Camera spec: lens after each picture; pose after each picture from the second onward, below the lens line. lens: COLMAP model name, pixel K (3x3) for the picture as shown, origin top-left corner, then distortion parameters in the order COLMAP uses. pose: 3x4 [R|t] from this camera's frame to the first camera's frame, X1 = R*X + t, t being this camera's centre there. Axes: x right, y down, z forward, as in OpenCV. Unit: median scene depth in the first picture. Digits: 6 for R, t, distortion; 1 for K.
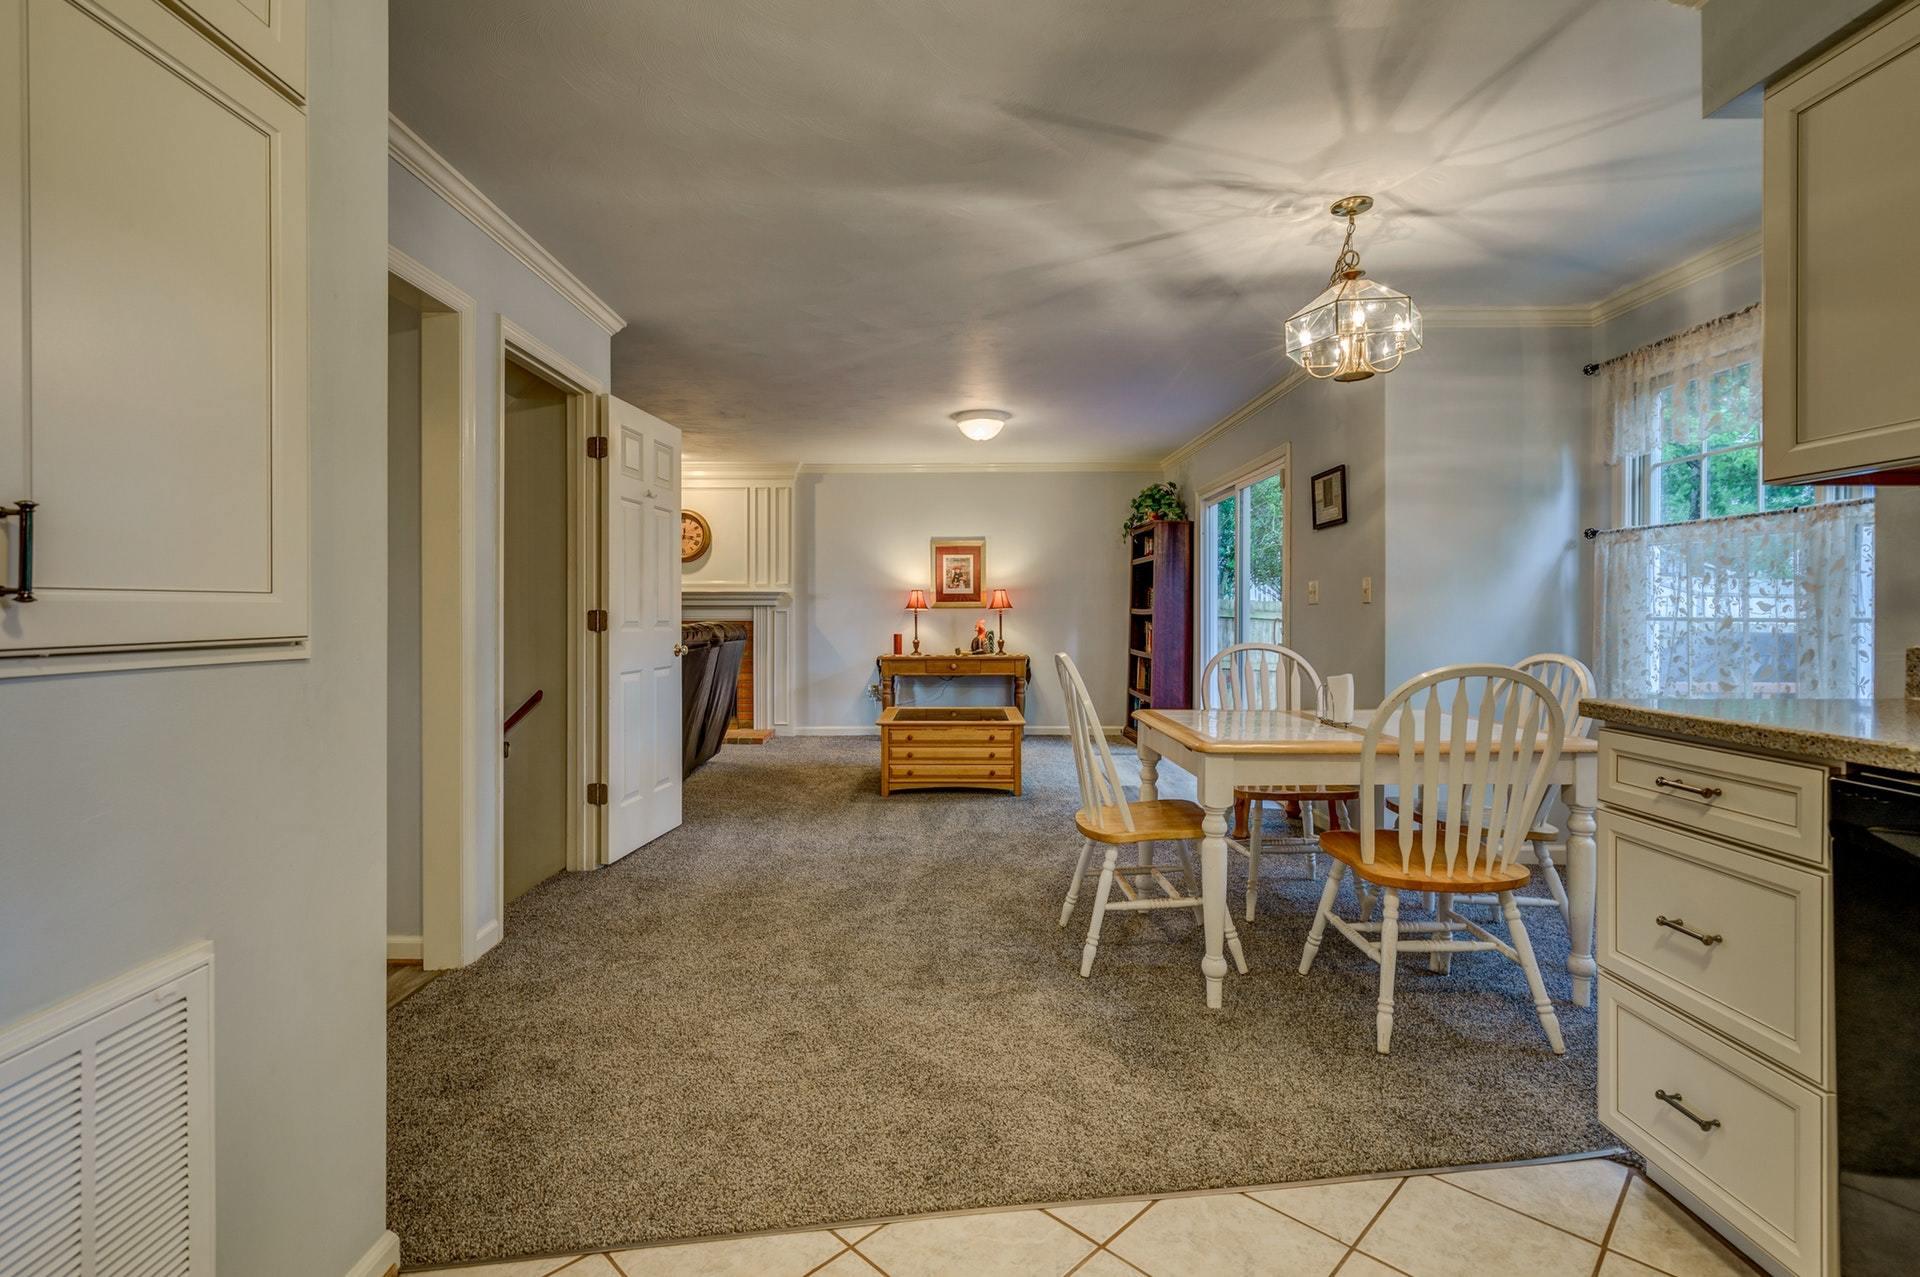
lens RADIAL K [[889.1, 0, 960.9], [0, 889.1, 619.6], [0, 0, 1]] dist [-0.002453, 0.000692]
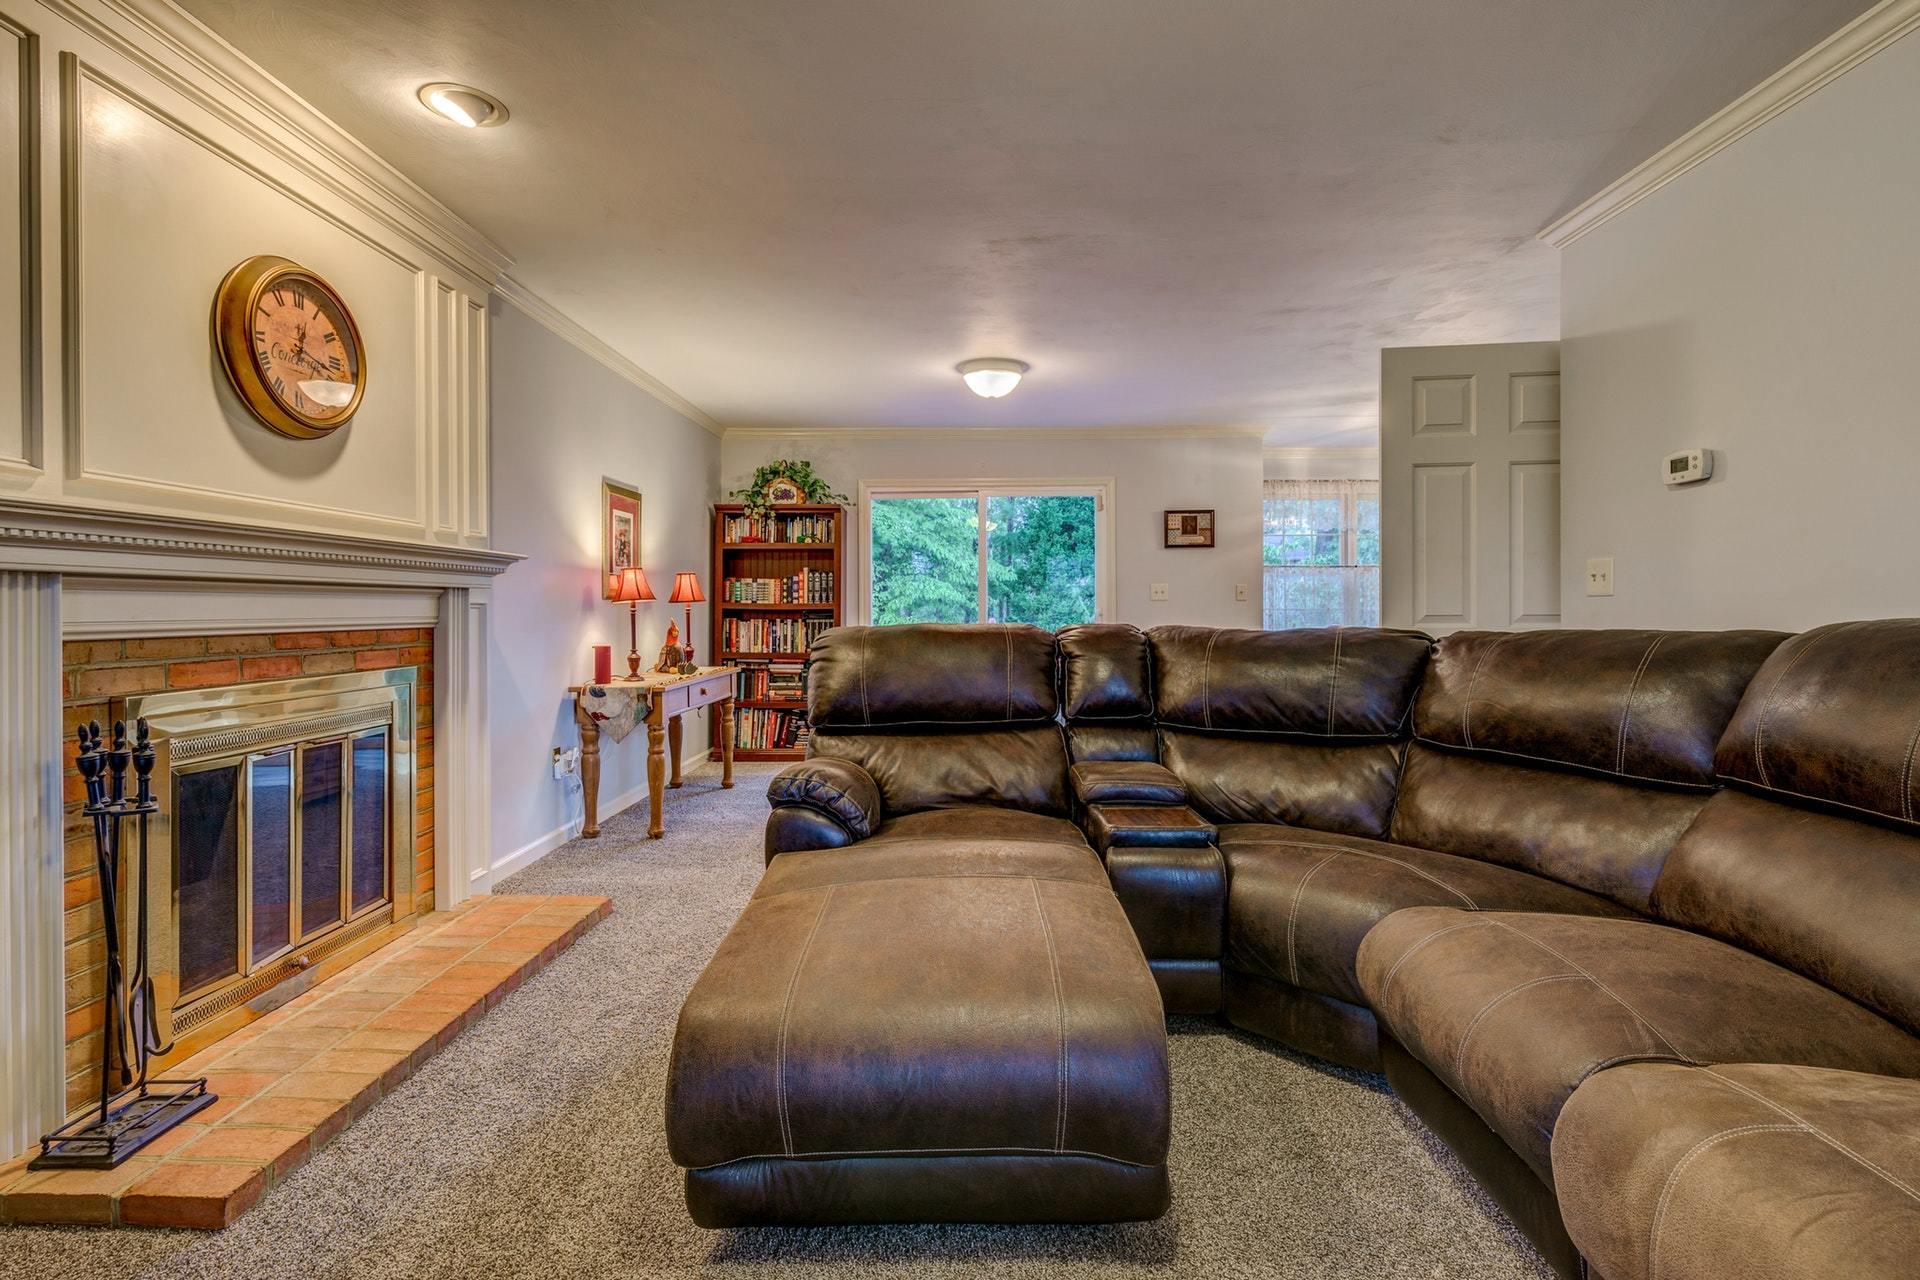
lens RADIAL K [[889.1, 0, 960.9], [0, 889.1, 621.1], [0, 0, 1]] dist [-0.002453, 0.000692]
pose [[0.018484, -0.010396, 0.999775, -1.646097], [0.013923, 0.999852, 0.010139, -0.006062], [-0.999732, 0.013733, 0.018626, 2.086051]]
